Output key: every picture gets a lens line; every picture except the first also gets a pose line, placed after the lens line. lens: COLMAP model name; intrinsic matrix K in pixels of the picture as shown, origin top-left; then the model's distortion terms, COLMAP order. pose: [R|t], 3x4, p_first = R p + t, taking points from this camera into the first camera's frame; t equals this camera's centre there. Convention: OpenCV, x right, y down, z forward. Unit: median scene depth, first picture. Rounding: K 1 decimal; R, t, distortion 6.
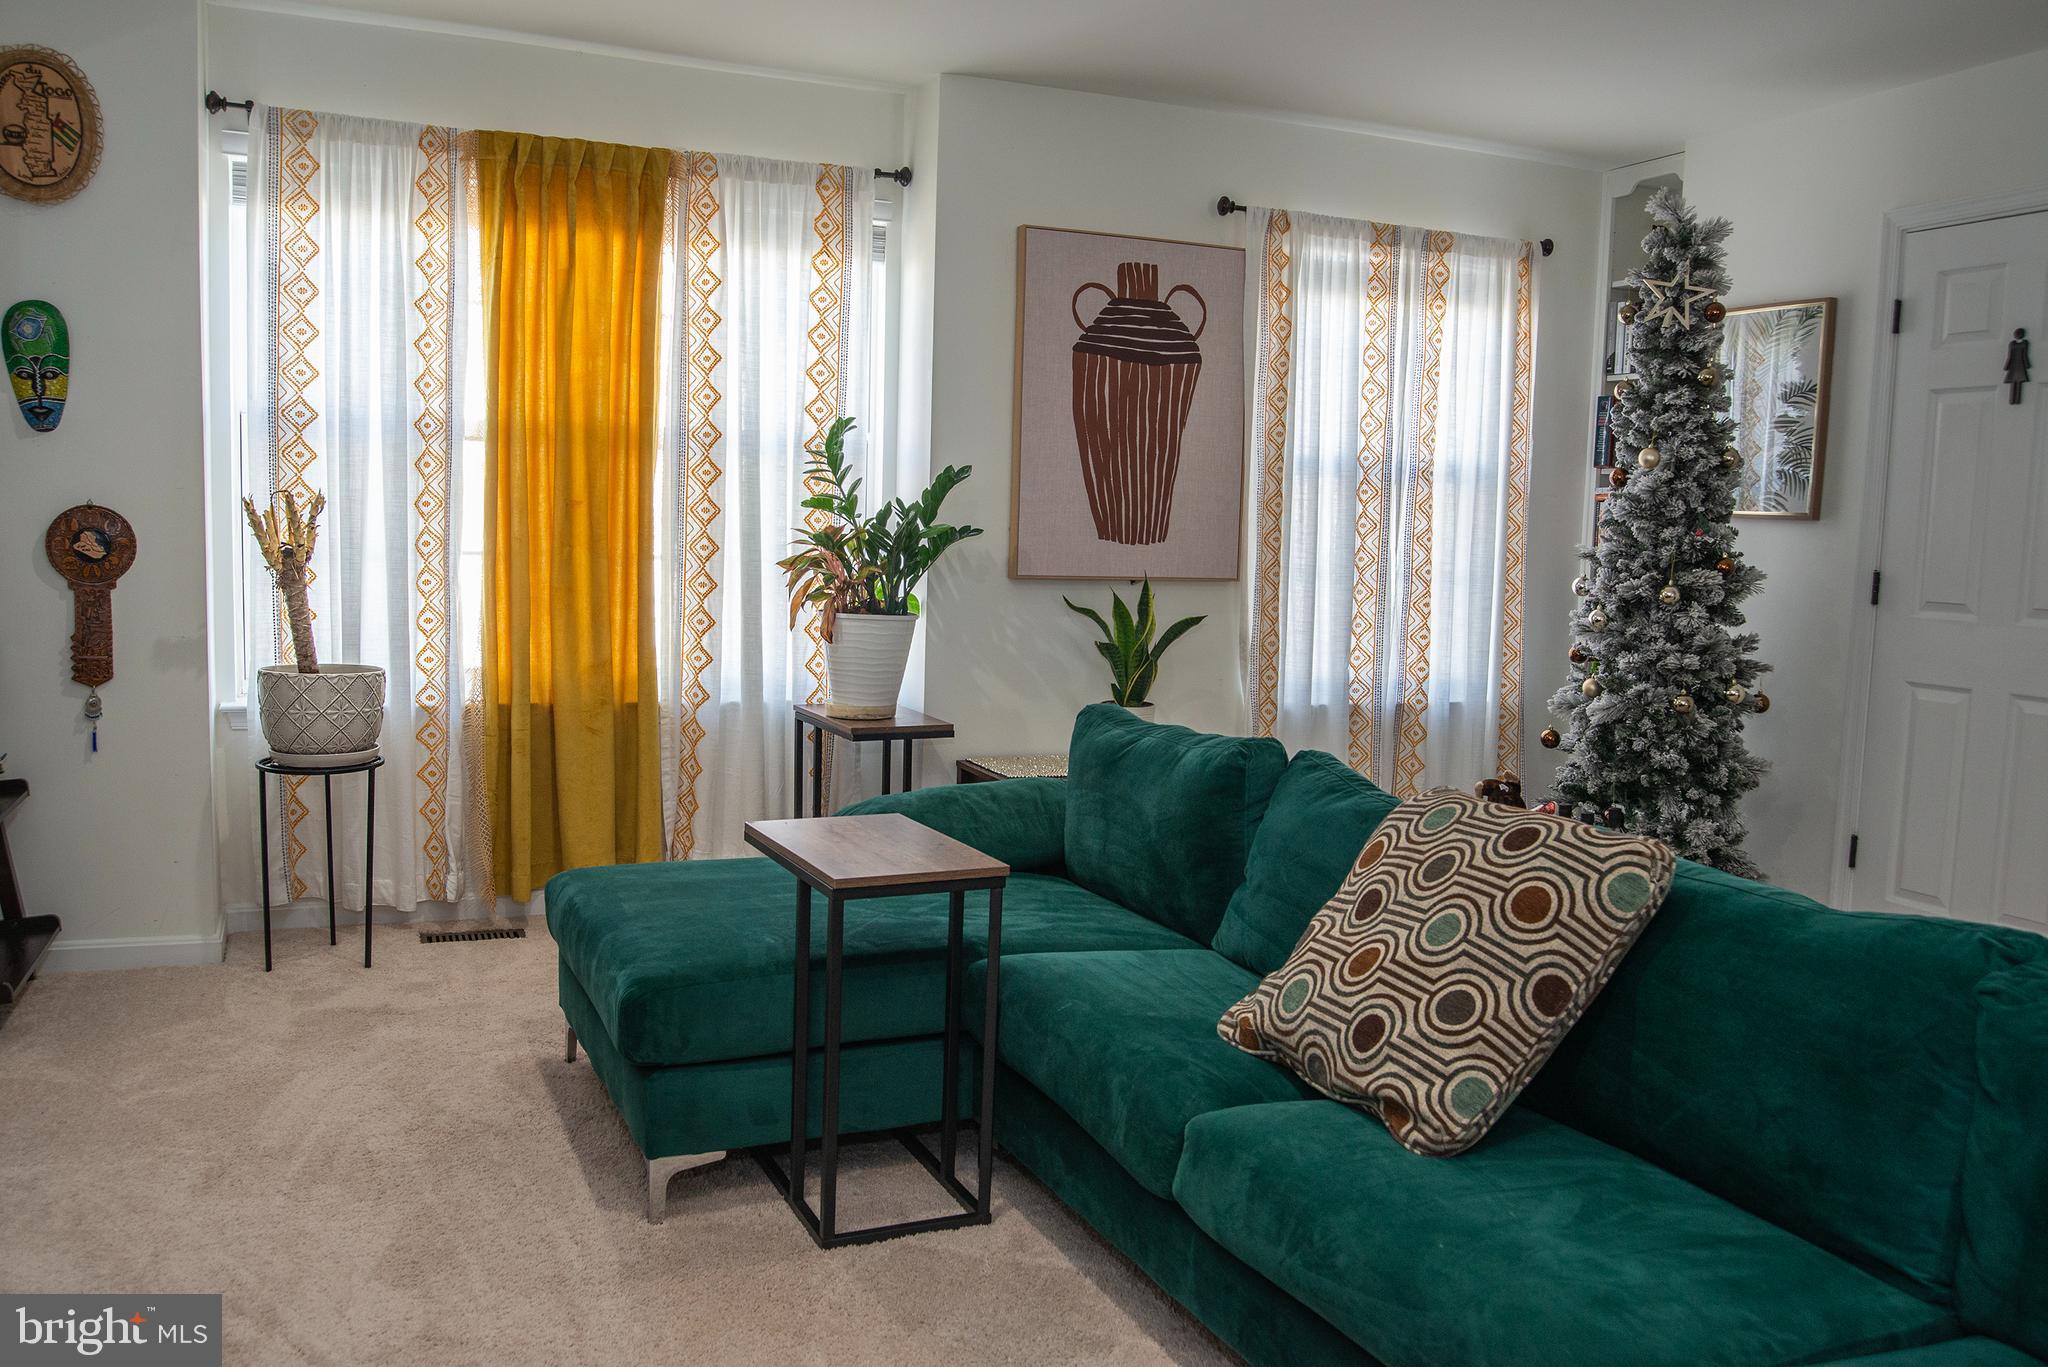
lens RADIAL K [[1595.2, 0, 1001.1], [0, 1595.2, 687.0], [0, 0, 1]] dist [-0.083590, 0.063474]
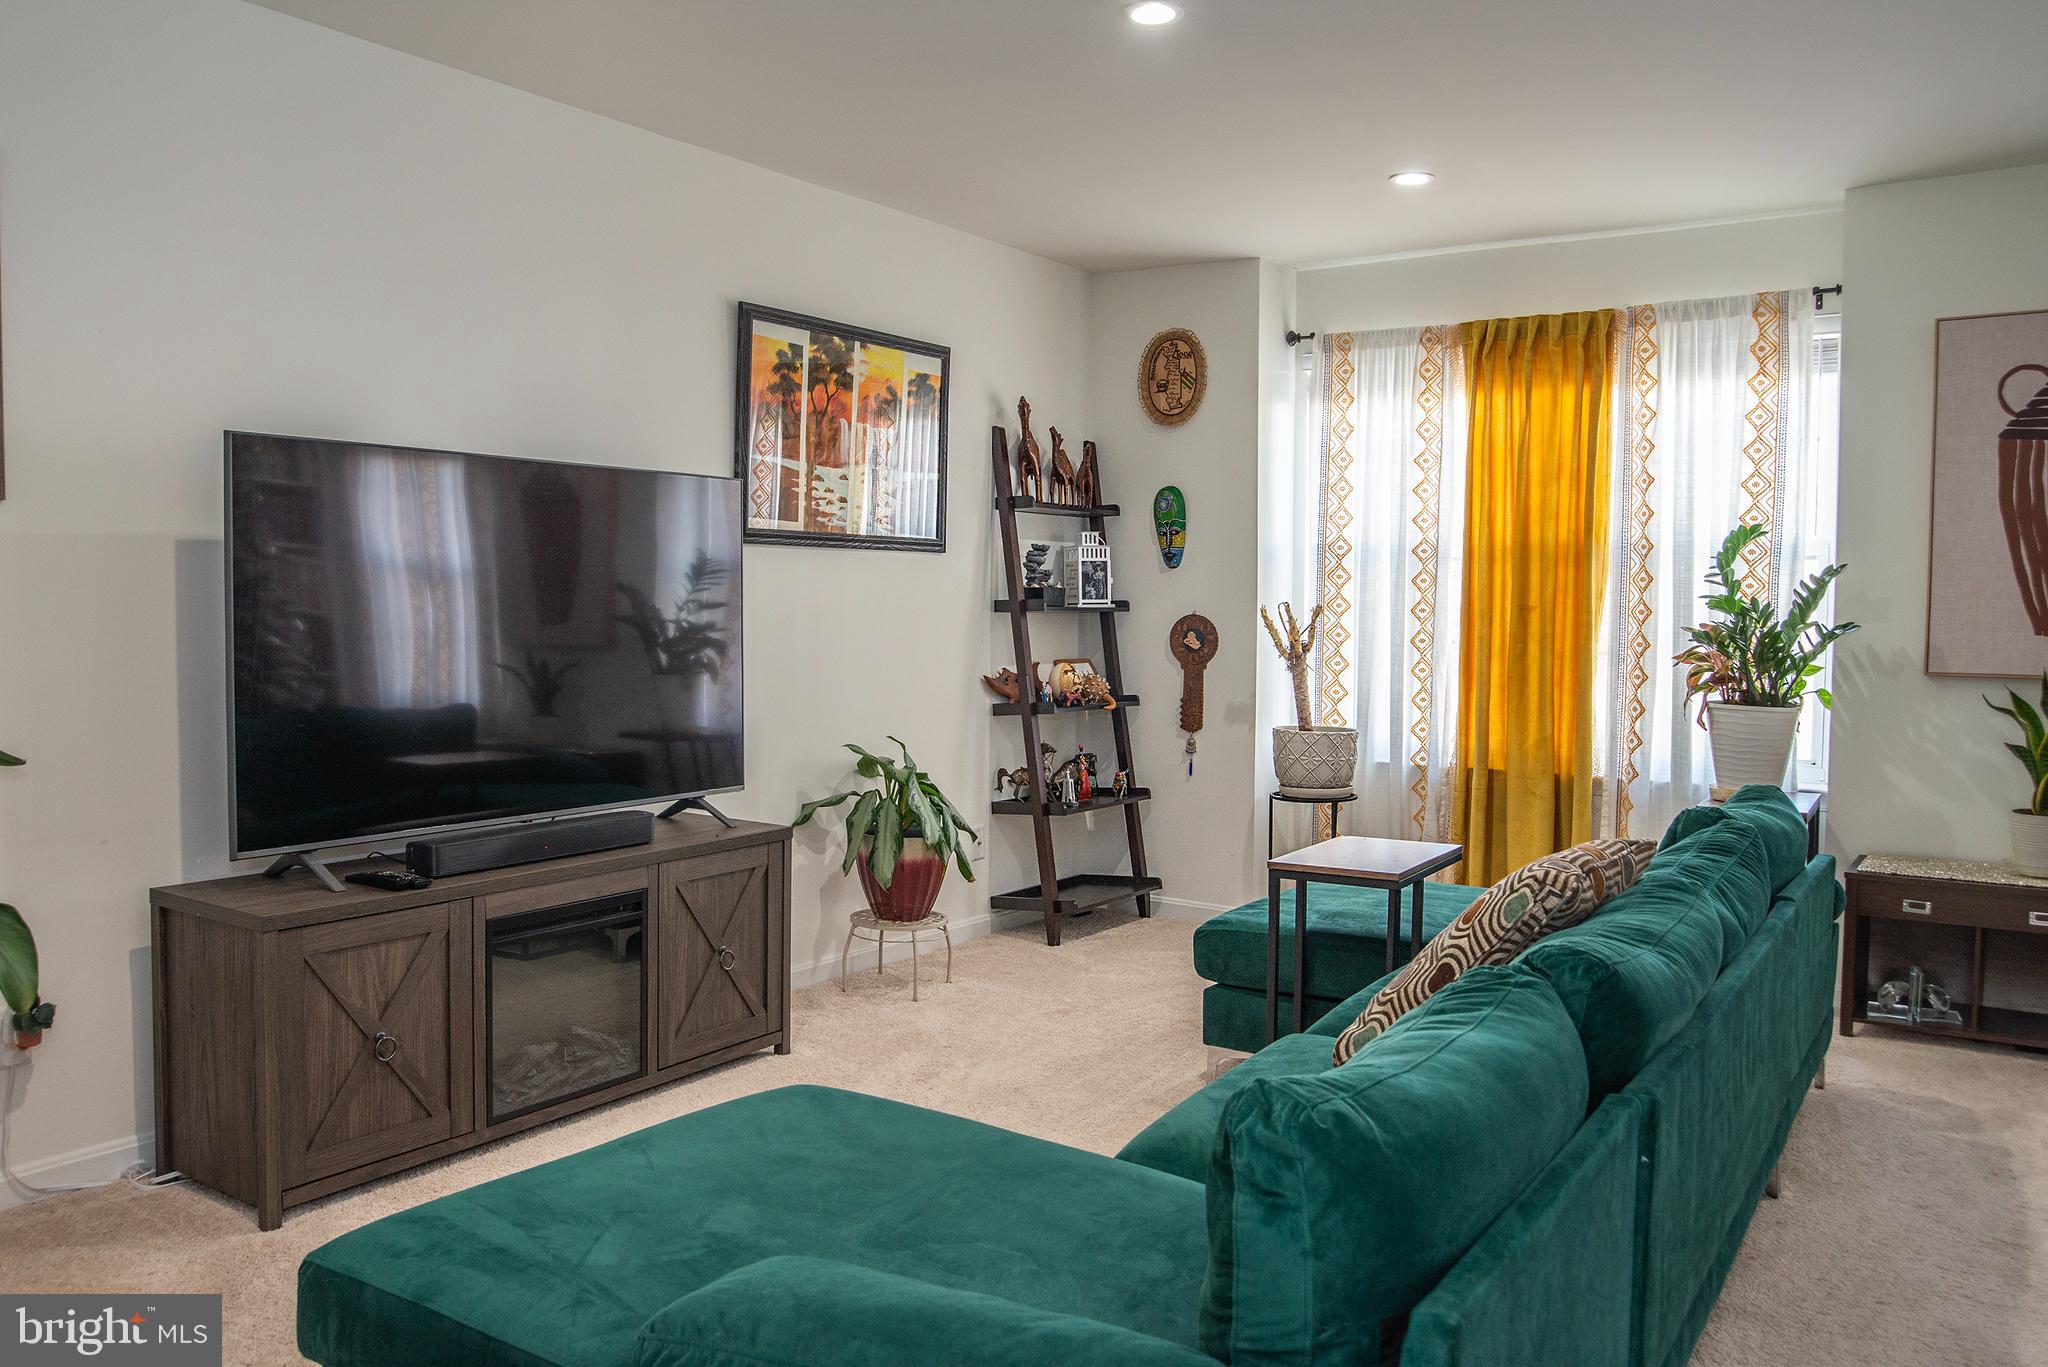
lens RADIAL K [[1595.2, 0, 1001.1], [0, 1595.2, 687.0], [0, 0, 1]] dist [-0.083590, 0.063474]
pose [[0.530654, 0.017853, -0.847401, 0.541569], [-0.081003, 0.996270, -0.029736, 0.014151], [0.843709, 0.084421, 0.530121, 0.010355]]
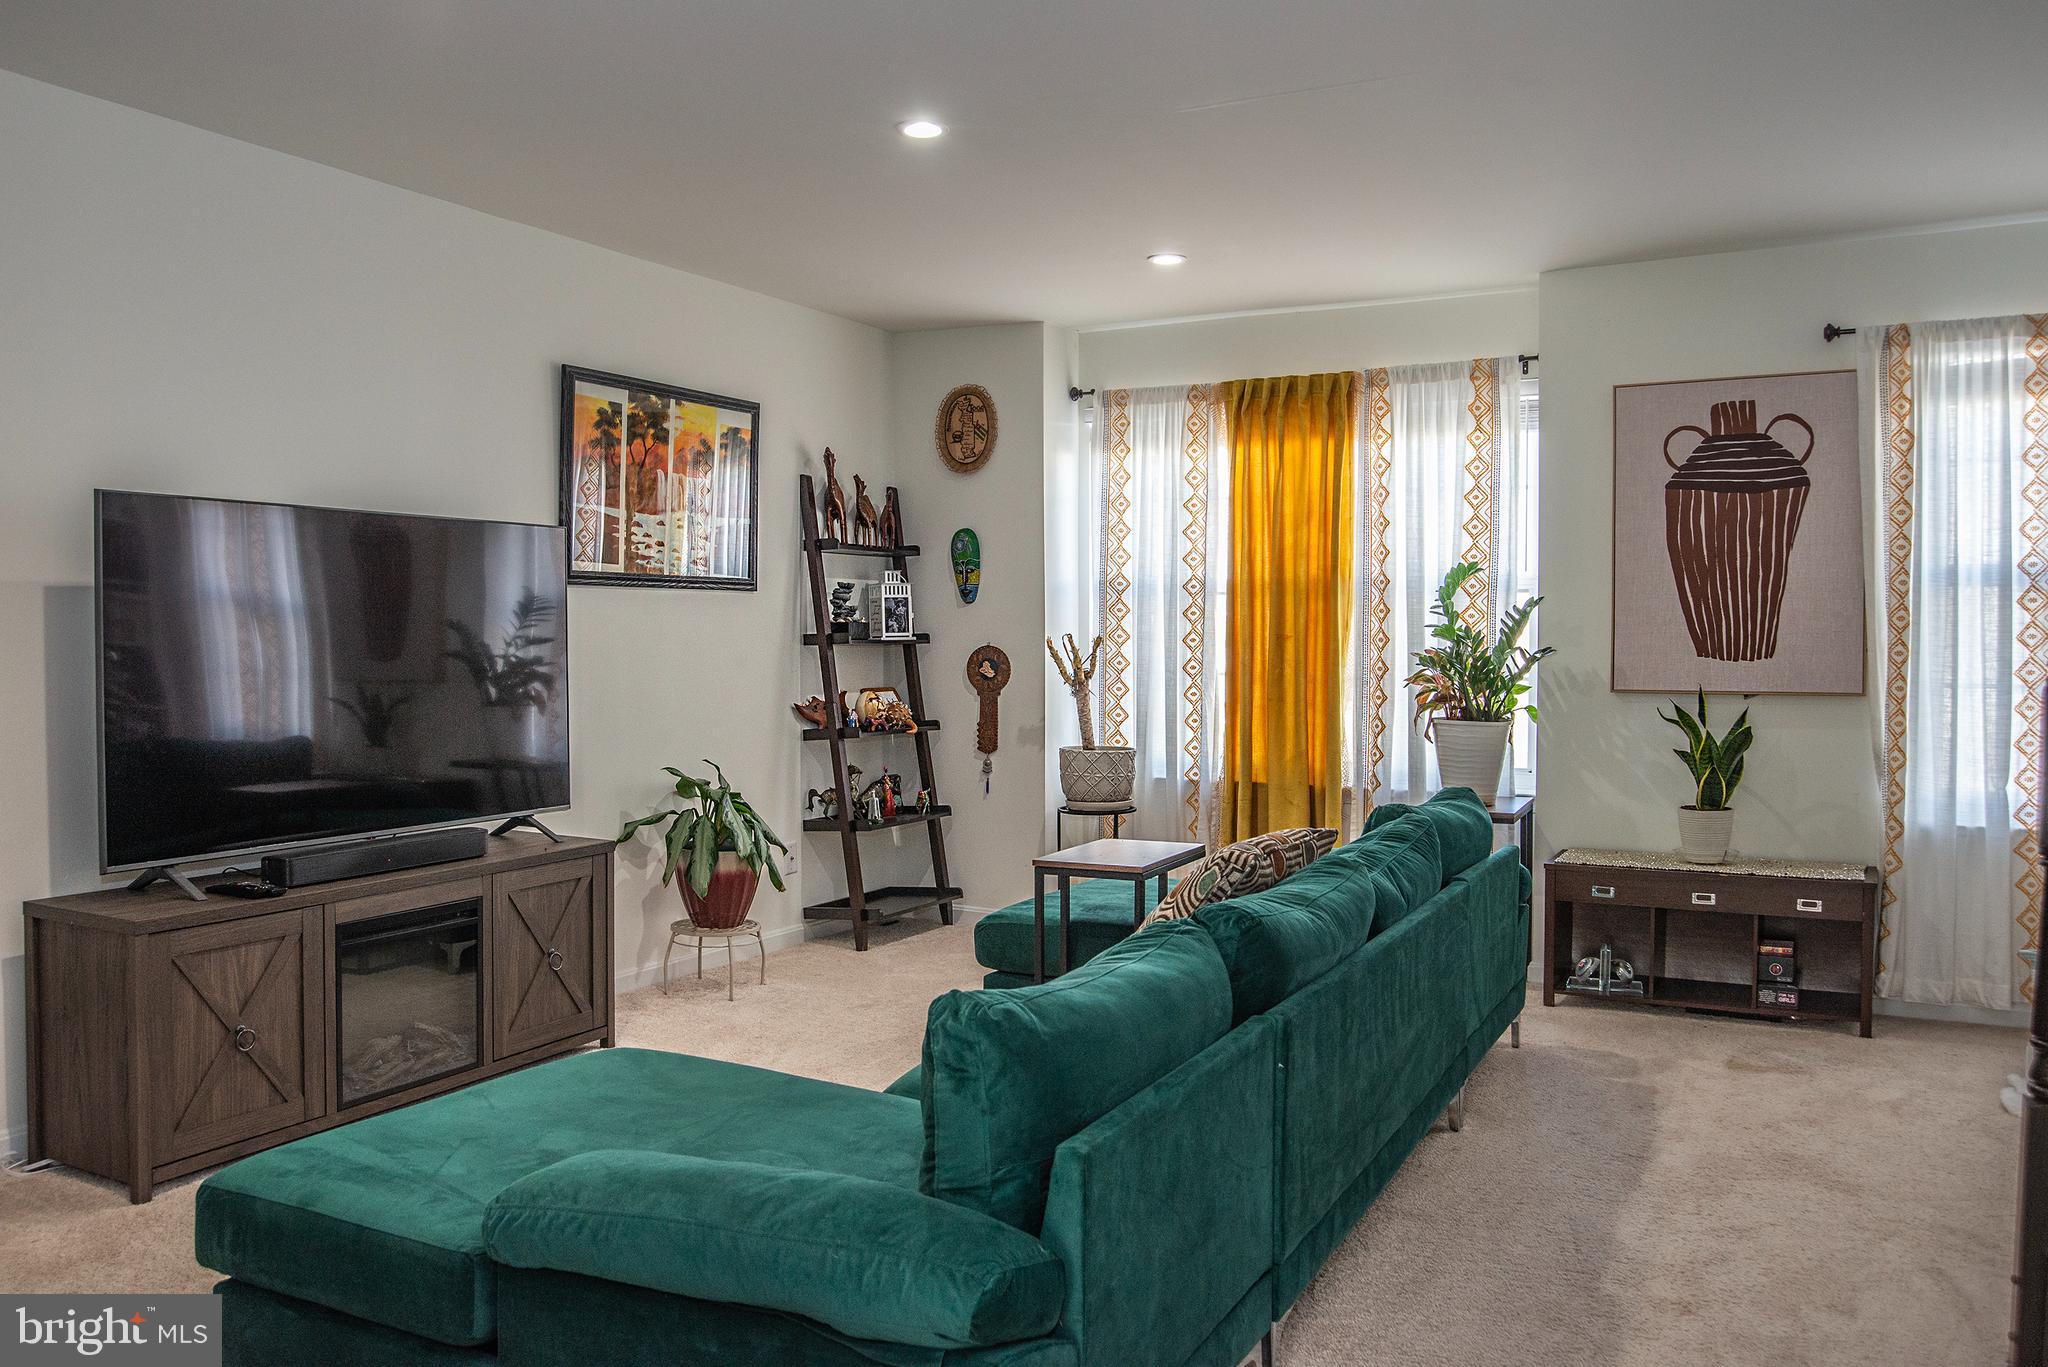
lens RADIAL K [[1595.2, 0, 1001.1], [0, 1595.2, 687.0], [0, 0, 1]] dist [-0.083590, 0.063474]
pose [[0.615573, -0.005216, -0.788063, 0.650993], [-0.064448, 0.996295, -0.056936, 0.020789], [0.785440, 0.085837, 0.612956, -0.032891]]
